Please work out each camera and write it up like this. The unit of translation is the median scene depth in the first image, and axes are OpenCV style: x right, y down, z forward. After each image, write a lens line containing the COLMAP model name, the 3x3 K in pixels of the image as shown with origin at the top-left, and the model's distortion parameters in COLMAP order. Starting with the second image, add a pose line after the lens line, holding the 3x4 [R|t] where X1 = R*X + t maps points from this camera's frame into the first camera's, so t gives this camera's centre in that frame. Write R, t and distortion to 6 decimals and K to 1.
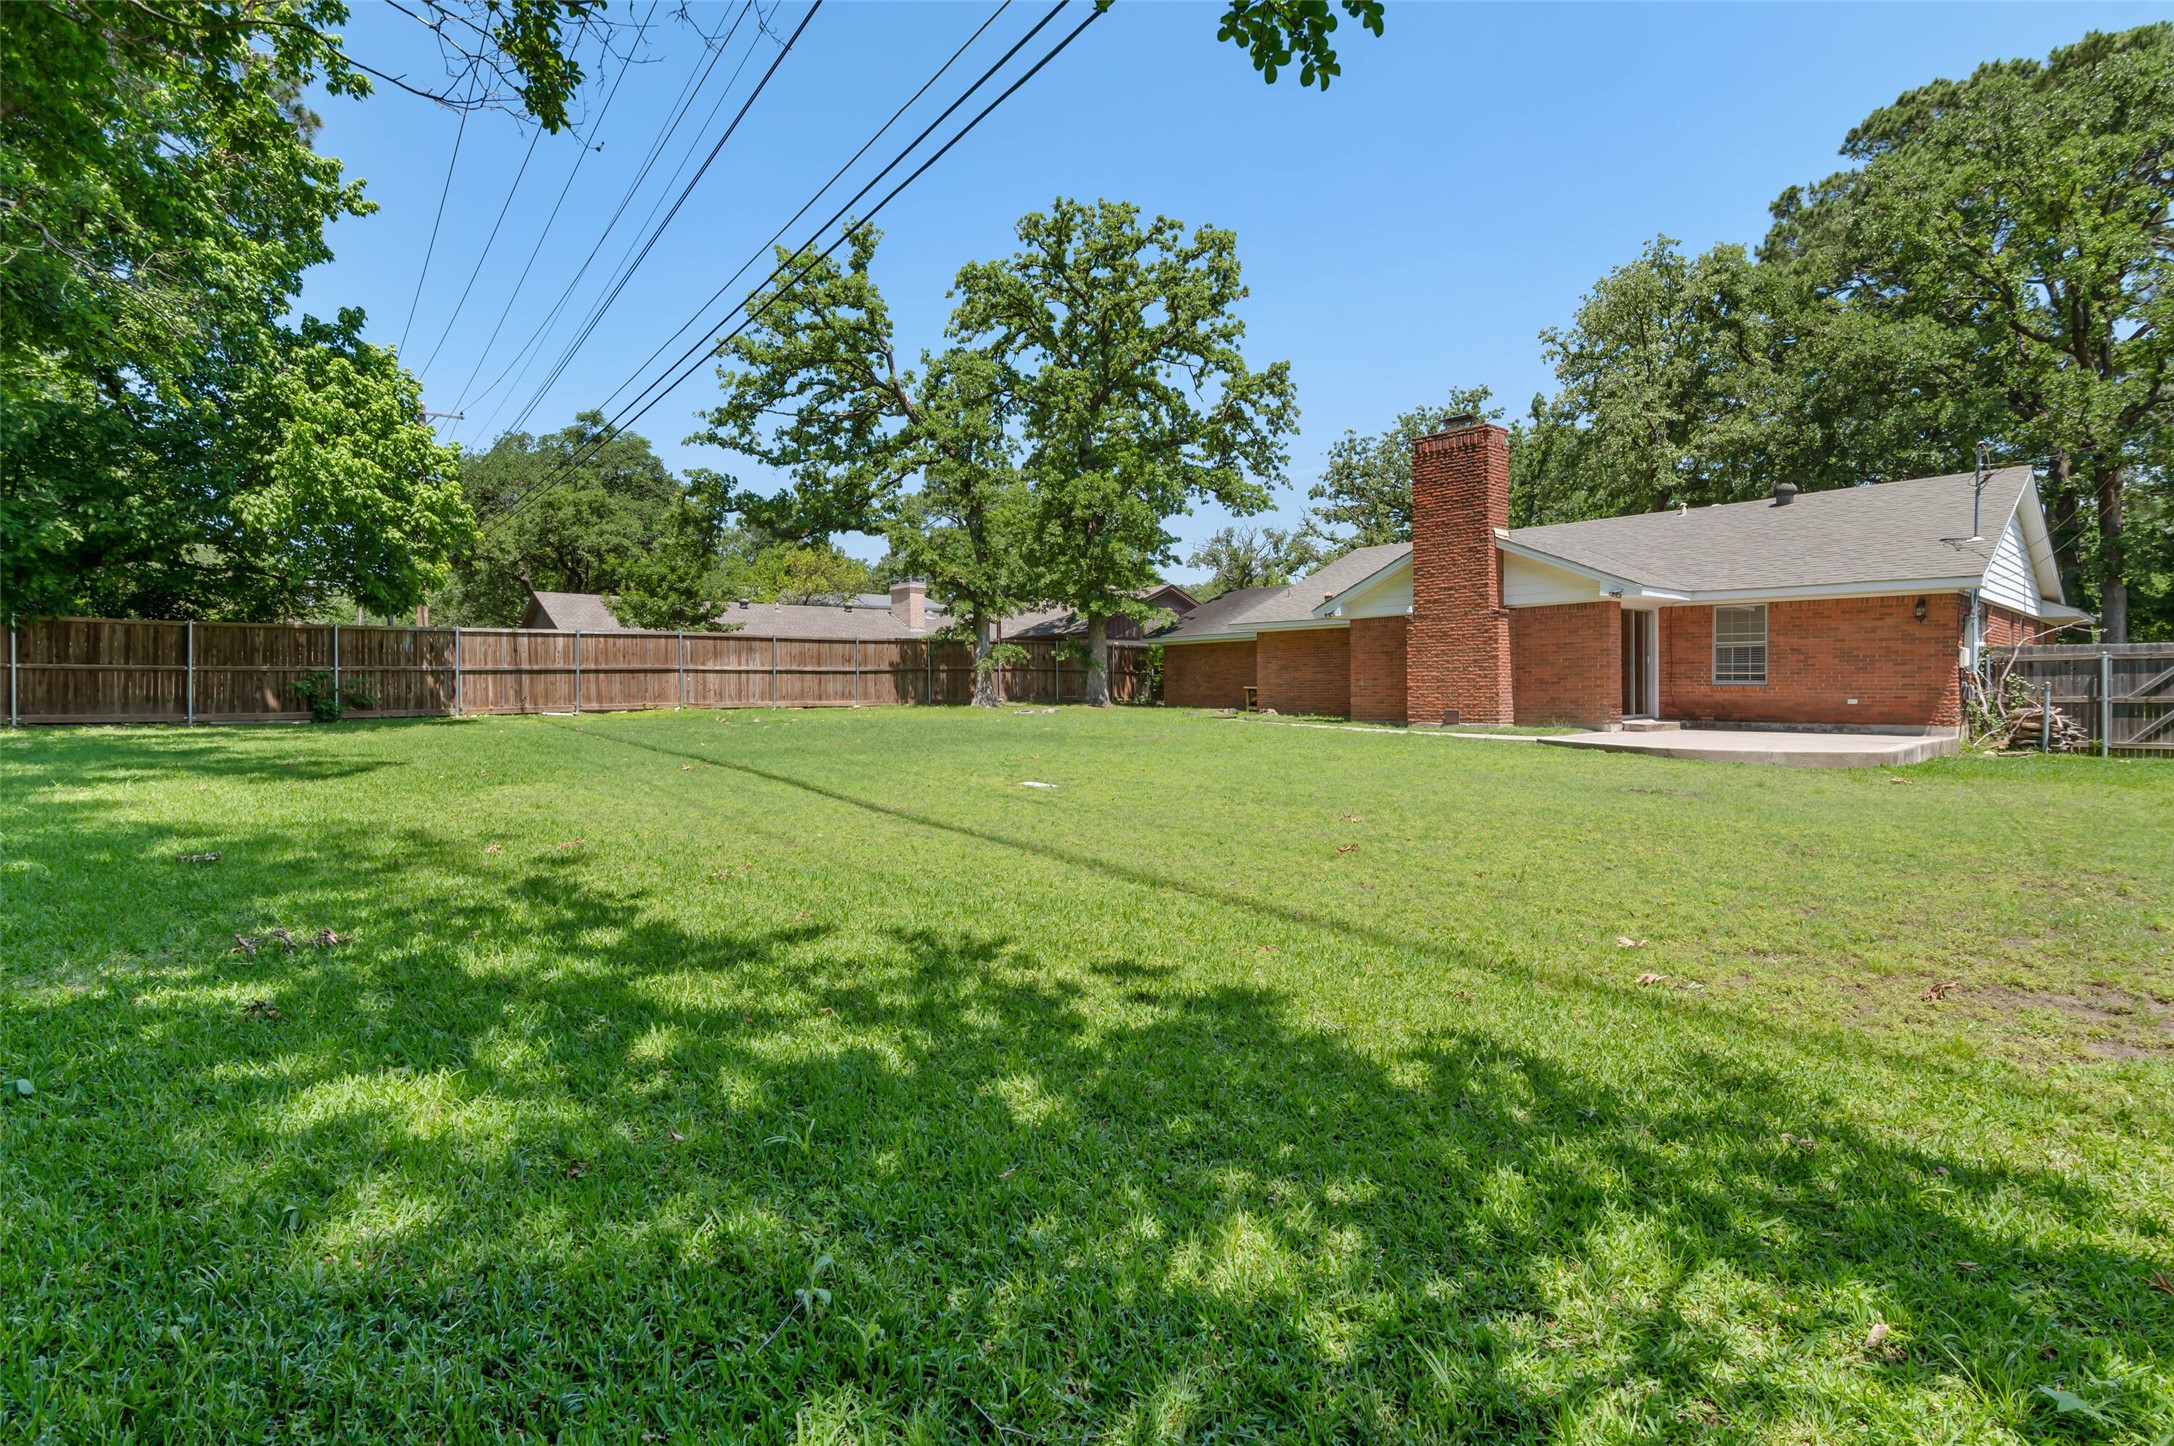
lens RADIAL K [[1000.3, 0, 1086.6], [0, 1000.3, 711.1], [0, 0, 1]] dist [-0.009786, 0.001646]
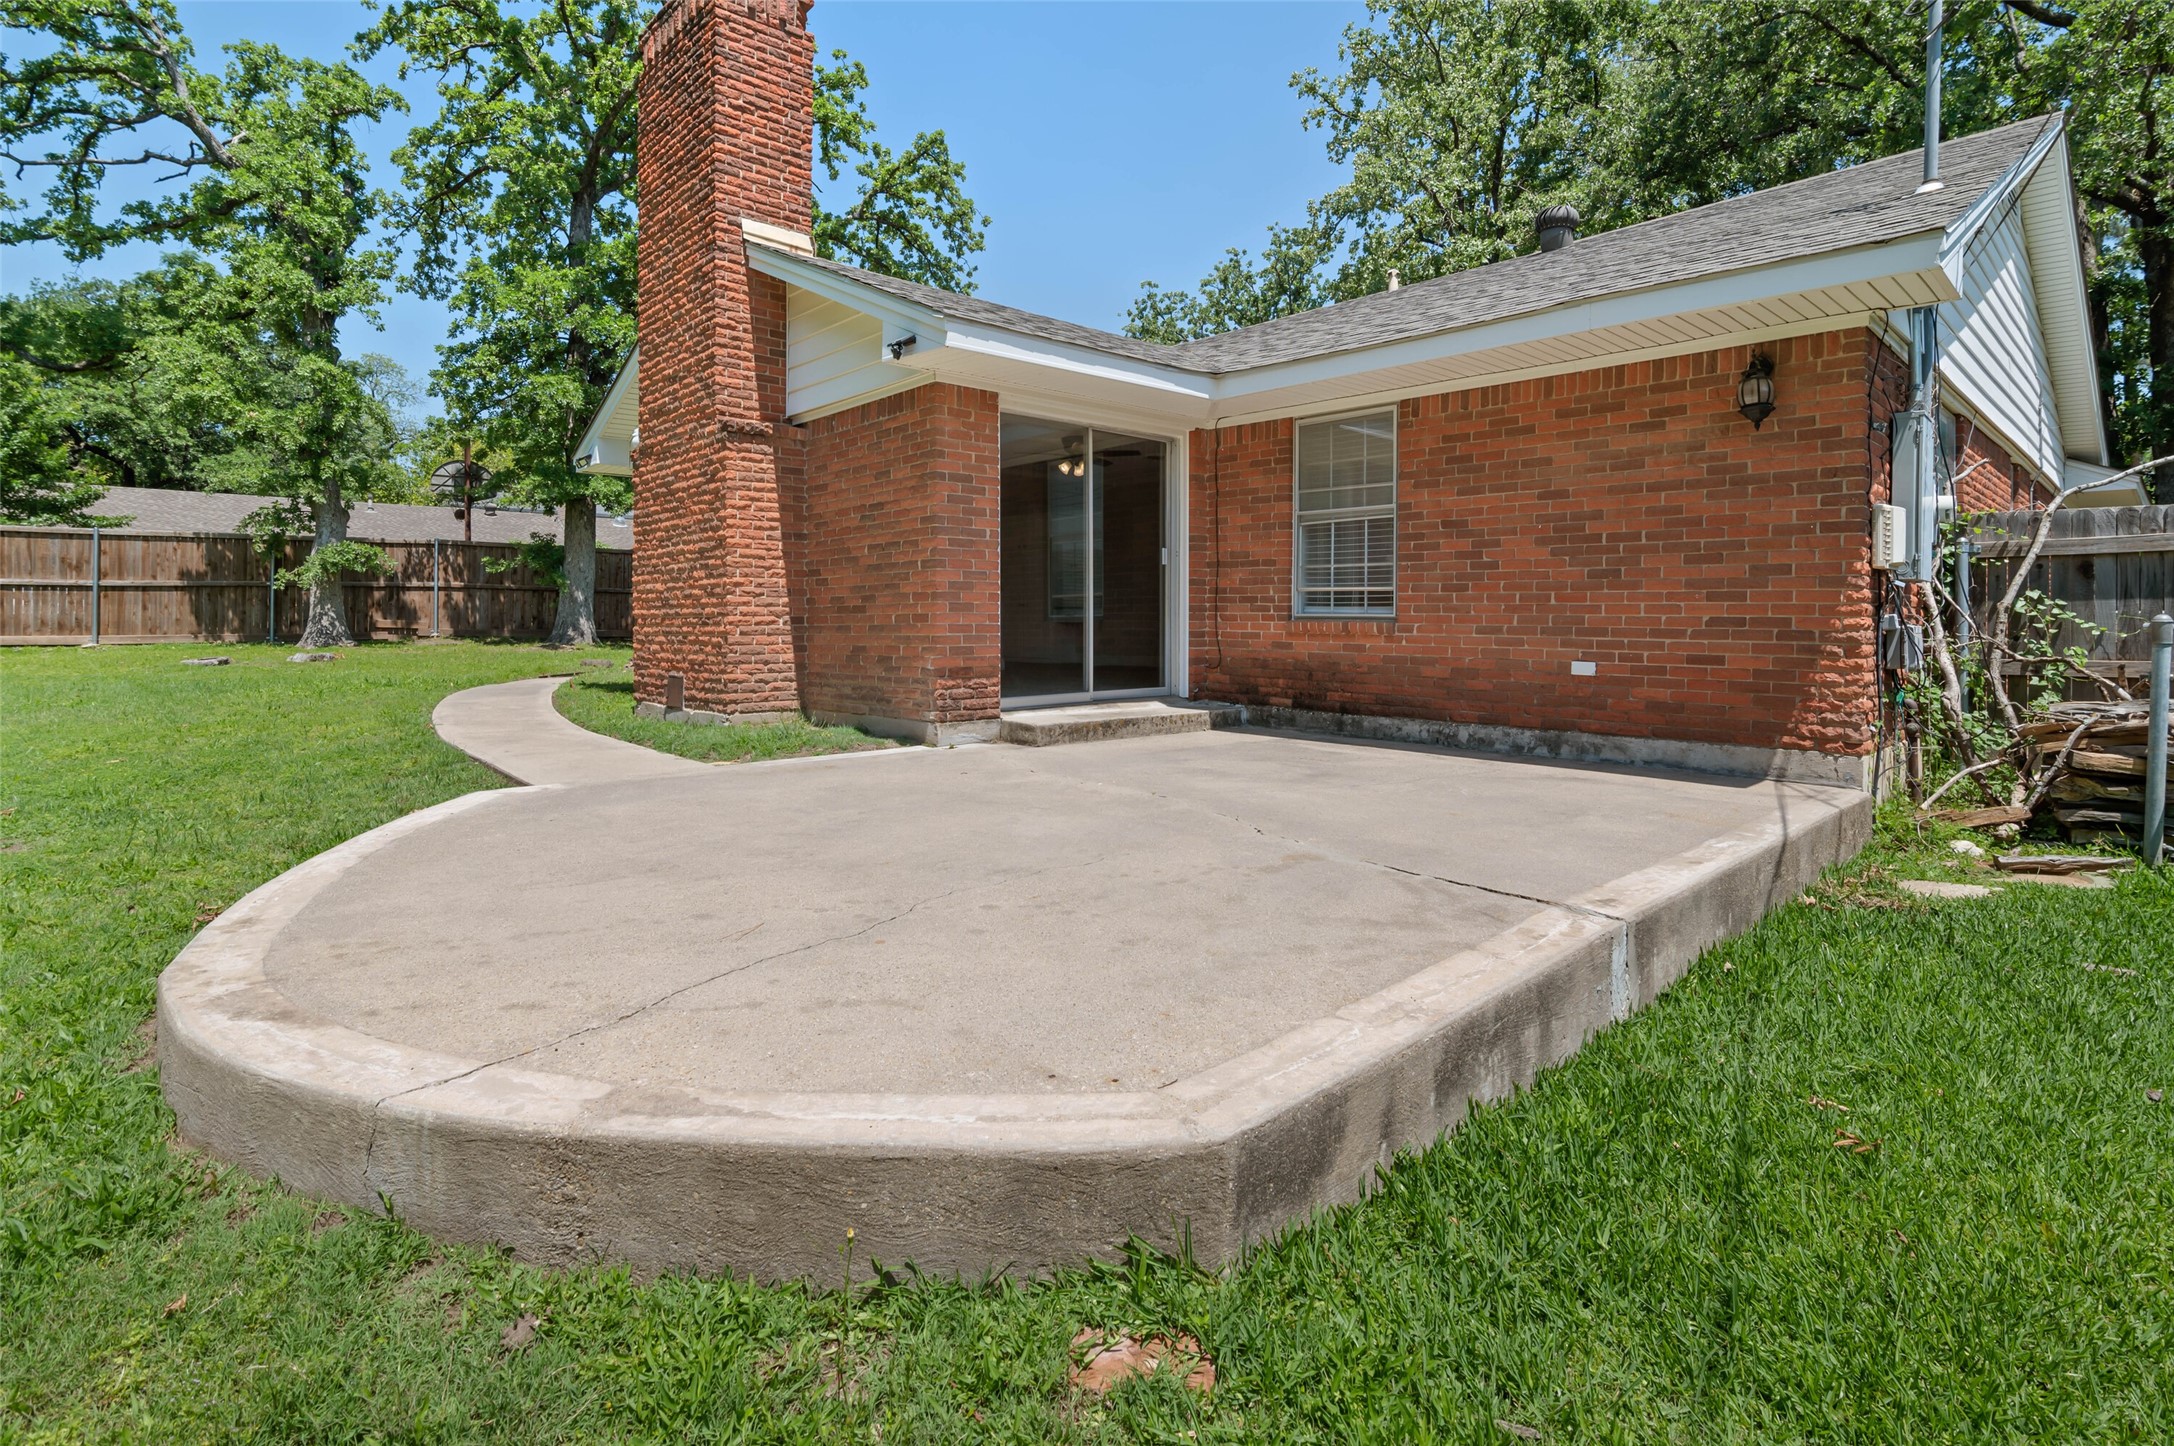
lens RADIAL K [[1000.3, 0, 1118.6], [0, 1000.3, 632.5], [0, 0, 1]] dist [-0.009786, 0.001646]
pose [[0.999467, 0.008504, 0.031521, 0.557889], [-0.008173, 0.999910, -0.010607, -0.016058], [-0.031608, 0.010343, 0.999447, 0.614121]]
